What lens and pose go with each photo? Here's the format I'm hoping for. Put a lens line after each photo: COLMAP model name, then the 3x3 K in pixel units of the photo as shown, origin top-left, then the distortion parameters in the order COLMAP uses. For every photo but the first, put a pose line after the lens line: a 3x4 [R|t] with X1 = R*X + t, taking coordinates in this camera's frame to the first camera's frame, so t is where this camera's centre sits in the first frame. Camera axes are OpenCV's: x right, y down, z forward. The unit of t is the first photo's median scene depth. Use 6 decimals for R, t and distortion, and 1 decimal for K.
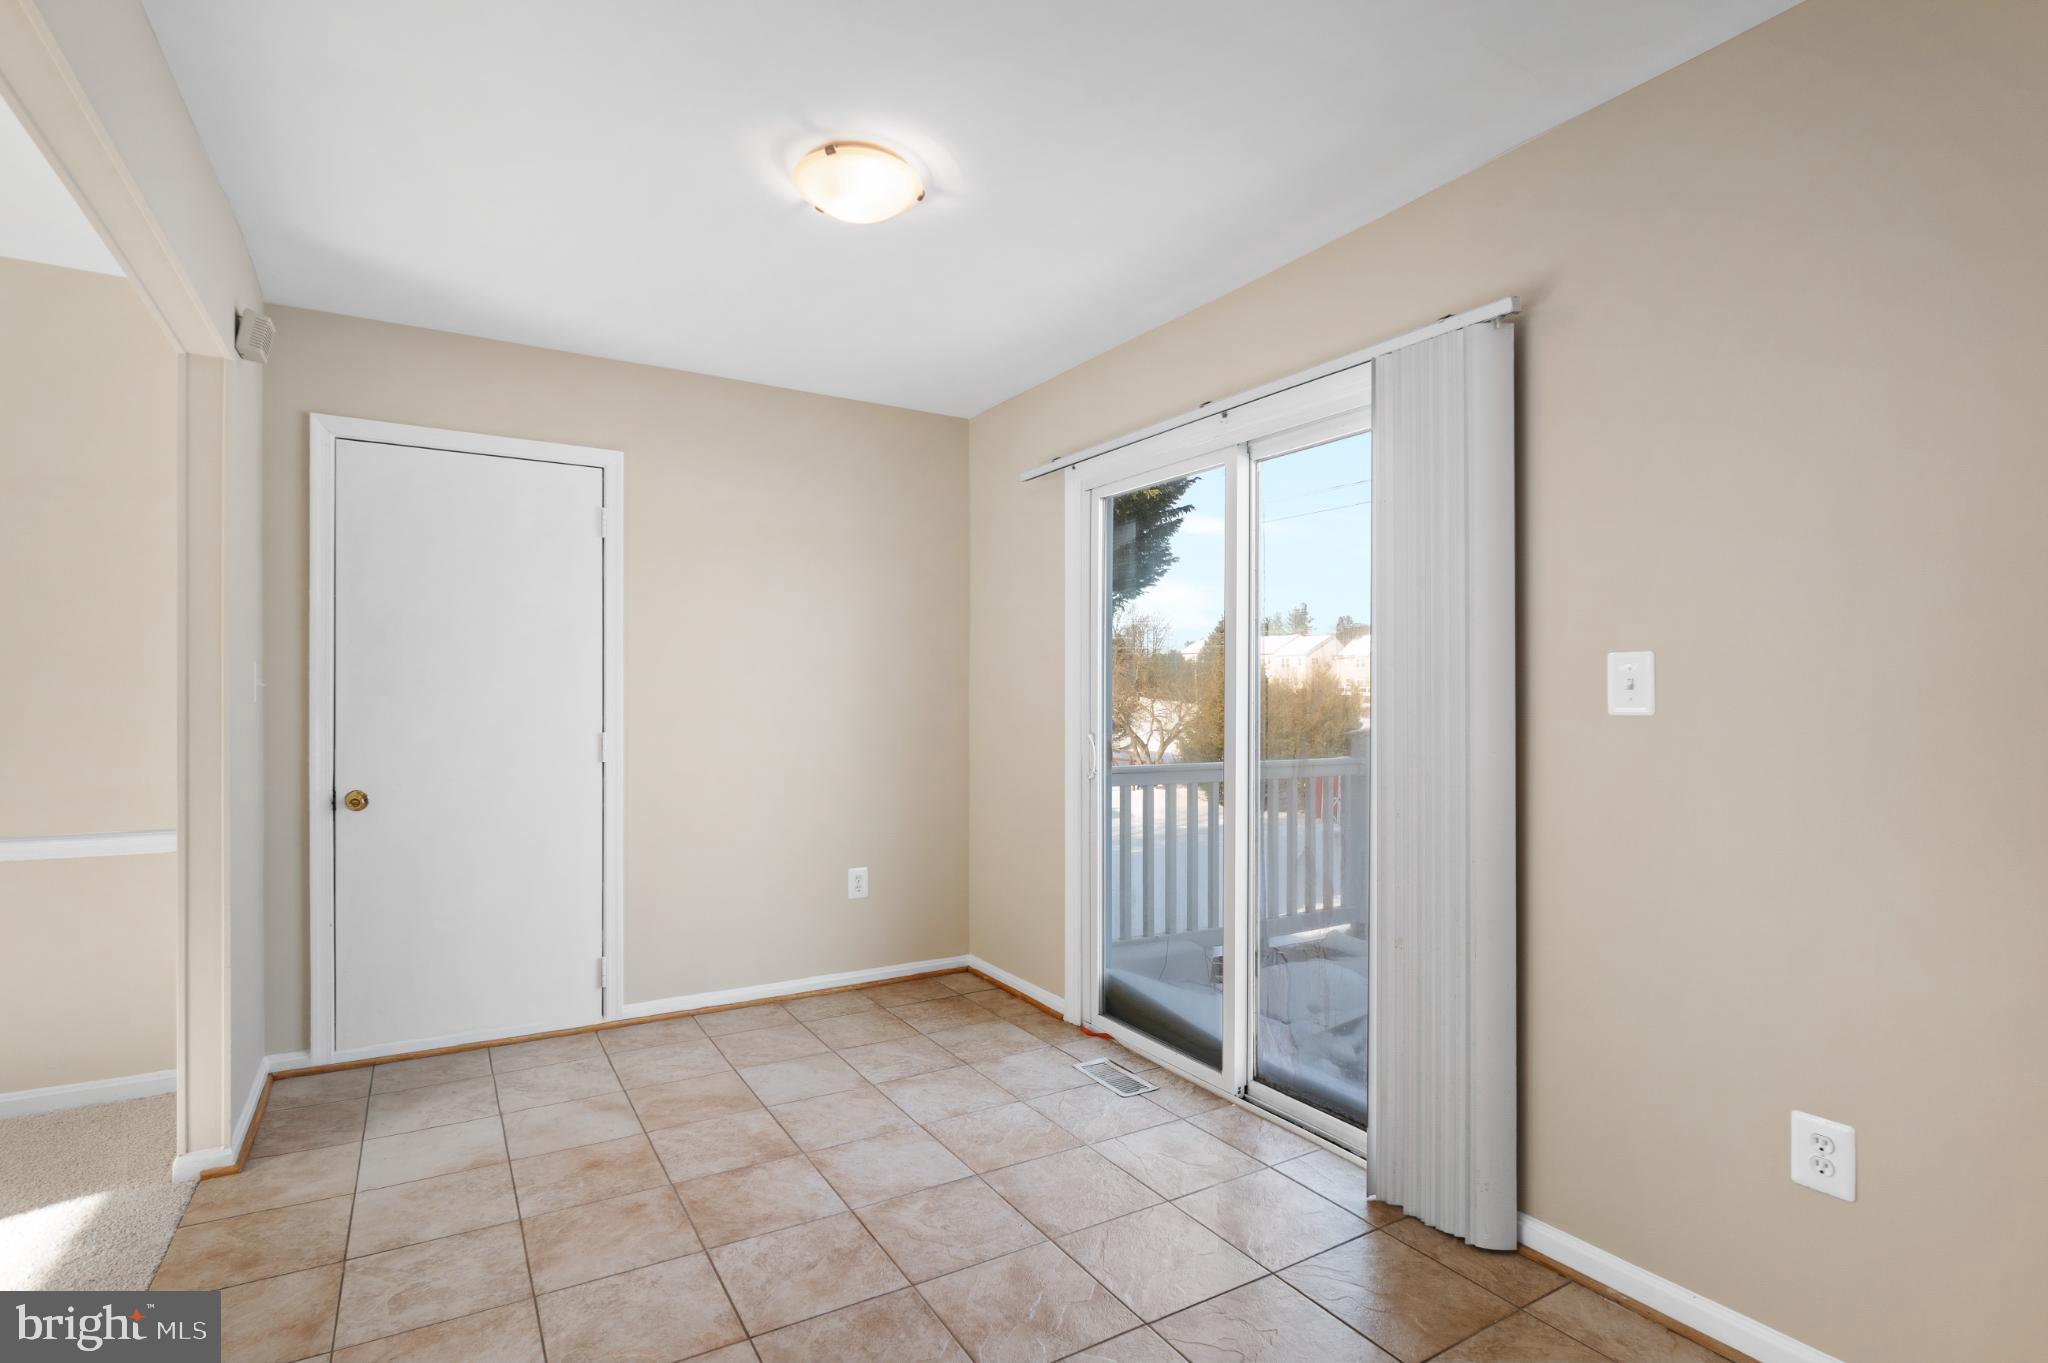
lens RADIAL K [[1005.6, 0, 1023.5], [0, 1005.6, 694.2], [0, 0, 1]] dist [0.030798, -0.016727]
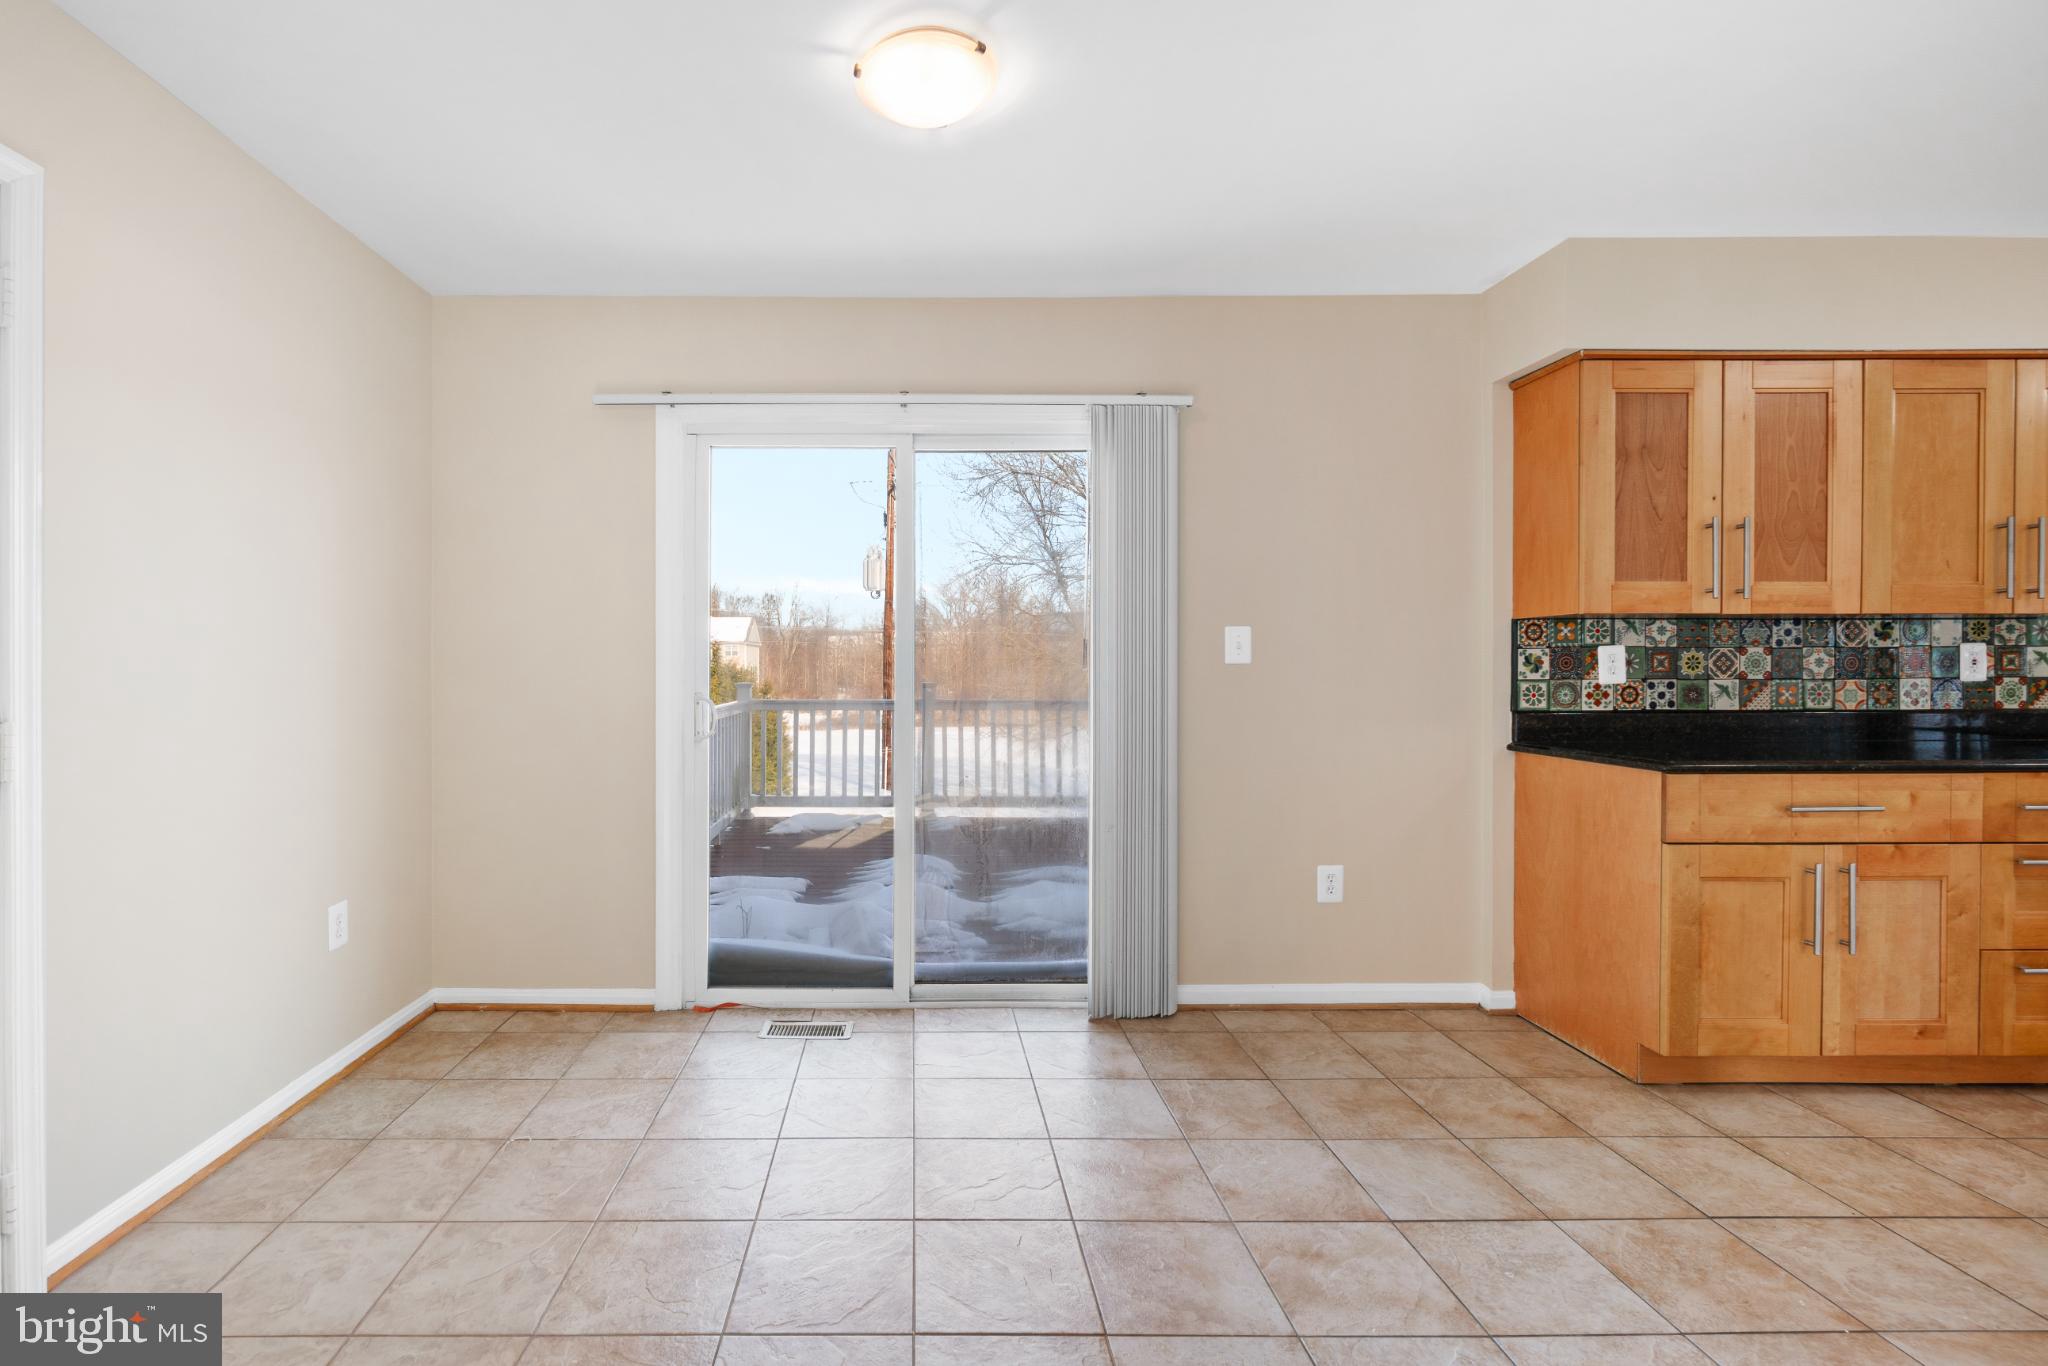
lens RADIAL K [[867.1, 0, 1024.0], [0, 867.1, 683.0], [0, 0, 1]] dist [-0.002222, -0.000360]
pose [[0.509598, -0.017772, 0.860229, -0.490453], [0.004563, 0.999828, 0.017953, 0.015345], [-0.860400, -0.005223, 0.509592, 0.337754]]
